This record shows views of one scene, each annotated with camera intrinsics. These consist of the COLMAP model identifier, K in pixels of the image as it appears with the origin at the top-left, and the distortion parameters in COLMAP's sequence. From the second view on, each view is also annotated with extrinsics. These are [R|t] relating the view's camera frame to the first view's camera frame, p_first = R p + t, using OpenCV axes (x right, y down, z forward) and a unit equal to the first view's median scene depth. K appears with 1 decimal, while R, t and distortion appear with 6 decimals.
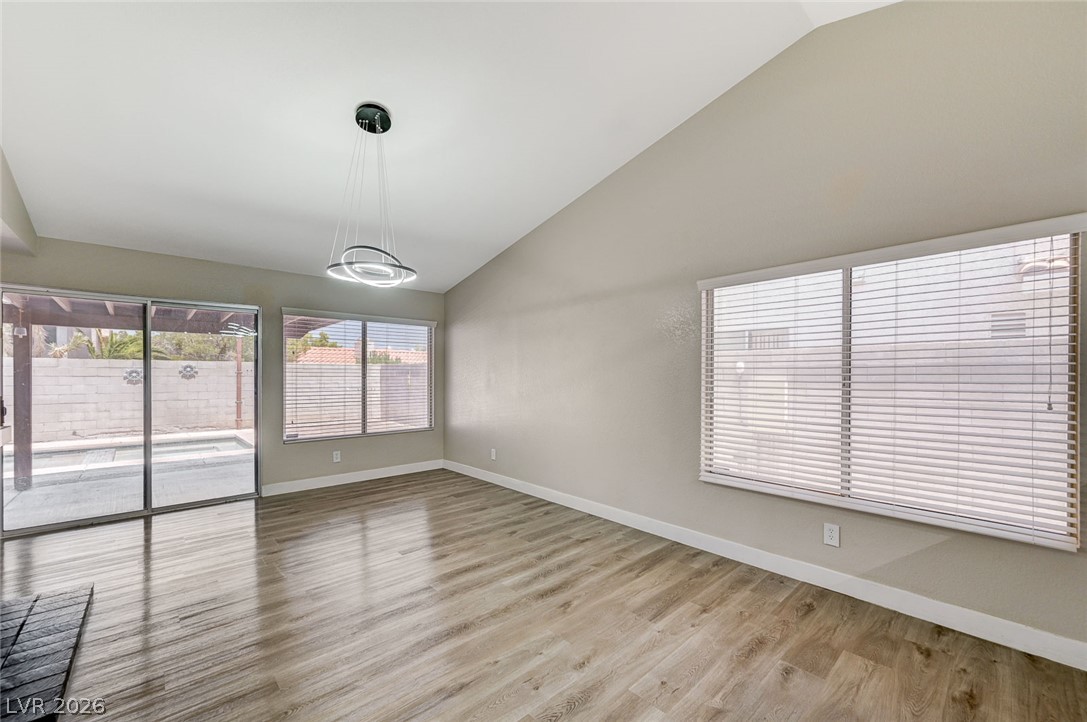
lens RADIAL K [[430.4, 0, 540.2], [0, 430.4, 381.2], [0, 0, 1]] dist [0.003010, -0.000161]
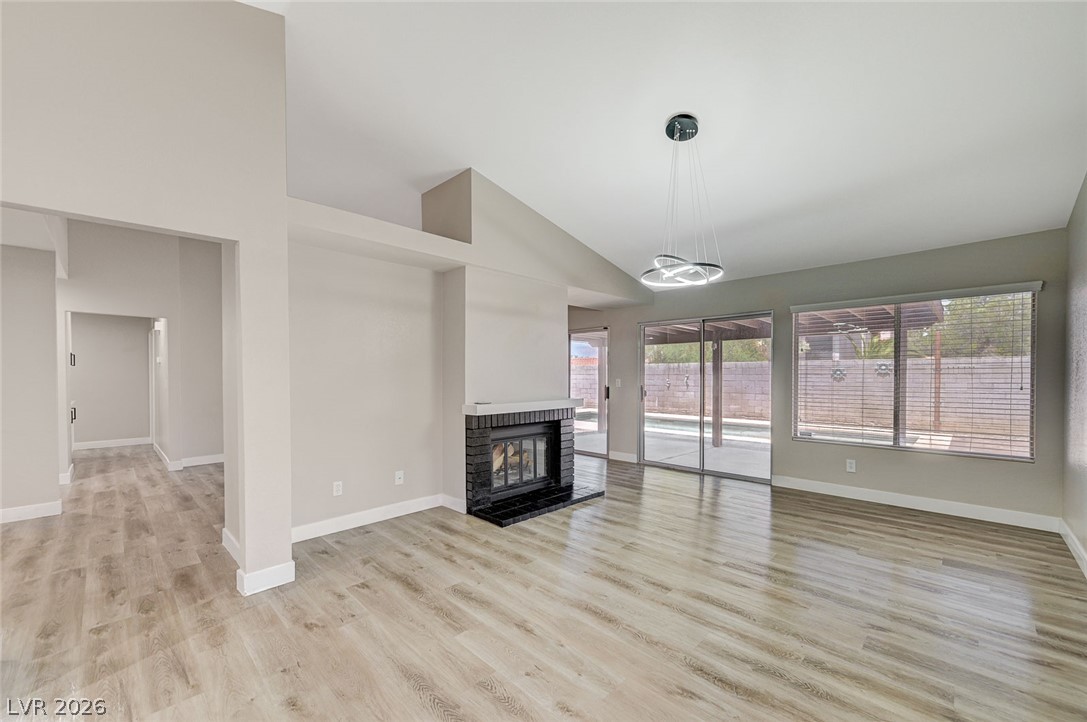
lens RADIAL K [[430.4, 0, 550.9], [0, 430.4, 375.5], [0, 0, 1]] dist [0.003010, -0.000161]
pose [[0.045278, -0.000552, -0.998974, 0.397833], [-0.007101, 0.999974, -0.000875, -0.002252], [0.998949, 0.007133, 0.045273, 0.381181]]
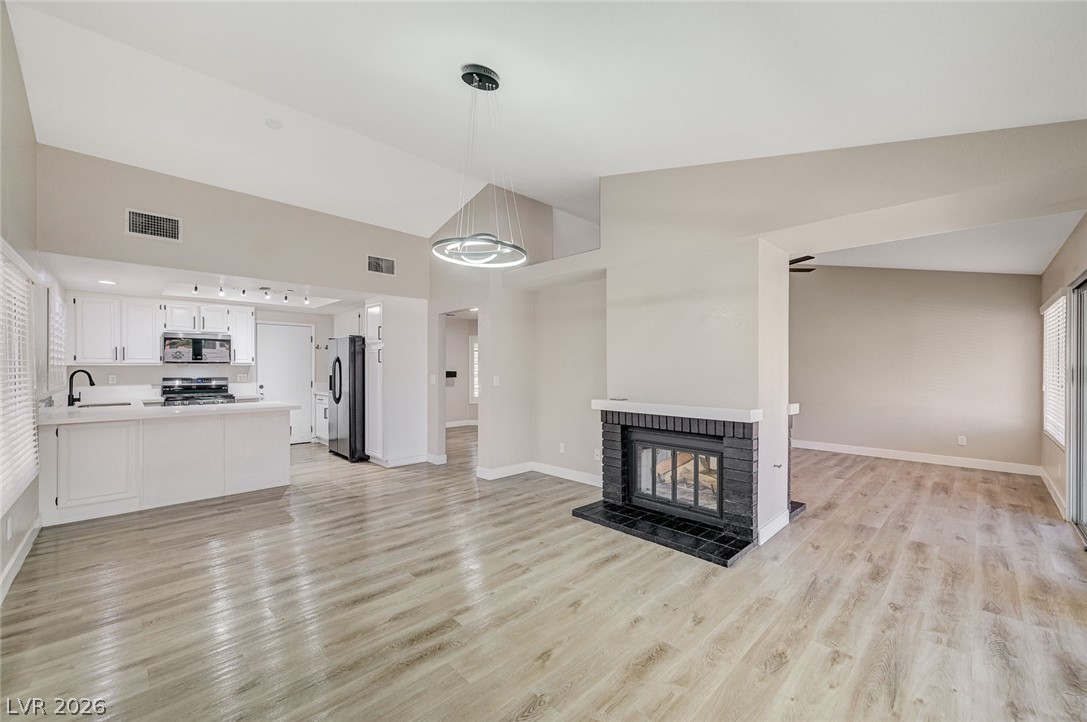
lens RADIAL K [[430.4, 0, 537.8], [0, 430.4, 362.8], [0, 0, 1]] dist [0.003010, -0.000161]
pose [[-0.999874, -0.003809, -0.015392, -0.289573], [-0.003770, 0.999989, -0.002607, -0.014659], [0.015402, -0.002549, -0.999878, 1.130187]]
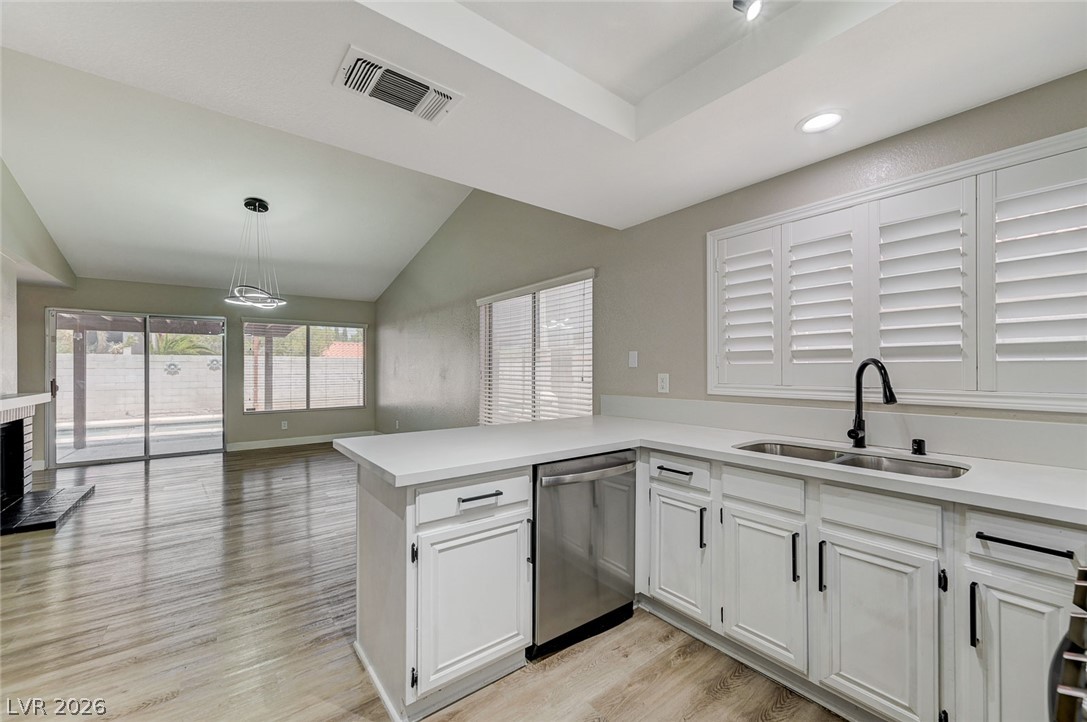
lens RADIAL K [[430.4, 0, 539.8], [0, 430.4, 370.5], [0, 0, 1]] dist [0.003010, -0.000161]
pose [[0.995886, -0.003623, -0.090539, 0.490097], [0.002989, 0.999970, -0.007134, 0.015495], [0.090562, 0.006834, 0.995867, -0.306830]]
